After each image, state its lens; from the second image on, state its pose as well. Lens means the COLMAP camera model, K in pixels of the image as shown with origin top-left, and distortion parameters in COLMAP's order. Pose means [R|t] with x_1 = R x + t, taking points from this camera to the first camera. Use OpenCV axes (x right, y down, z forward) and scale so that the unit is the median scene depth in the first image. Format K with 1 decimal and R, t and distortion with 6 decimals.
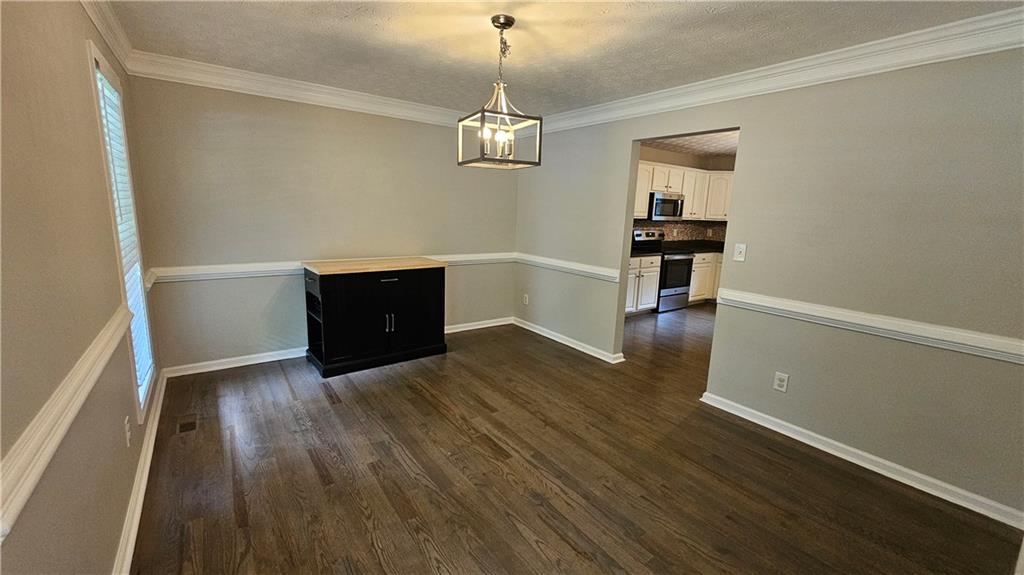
lens RADIAL K [[419.1, 0, 510.4], [0, 419.1, 284.8], [0, 0, 1]] dist [0.001317, -0.000003]
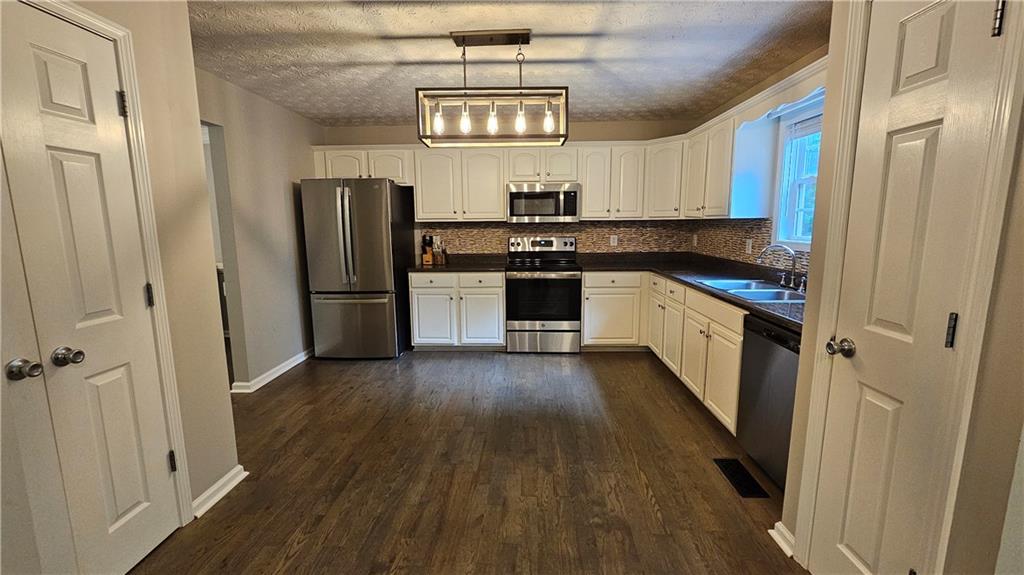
lens RADIAL K [[419.1, 0, 510.4], [0, 419.1, 284.8], [0, 0, 1]] dist [0.001317, -0.000003]
pose [[0.788726, 0.052901, -0.612465, 0.742913], [-0.073692, 0.997243, -0.008763, -0.039944], [0.610312, 0.052045, 0.790449, 0.413138]]
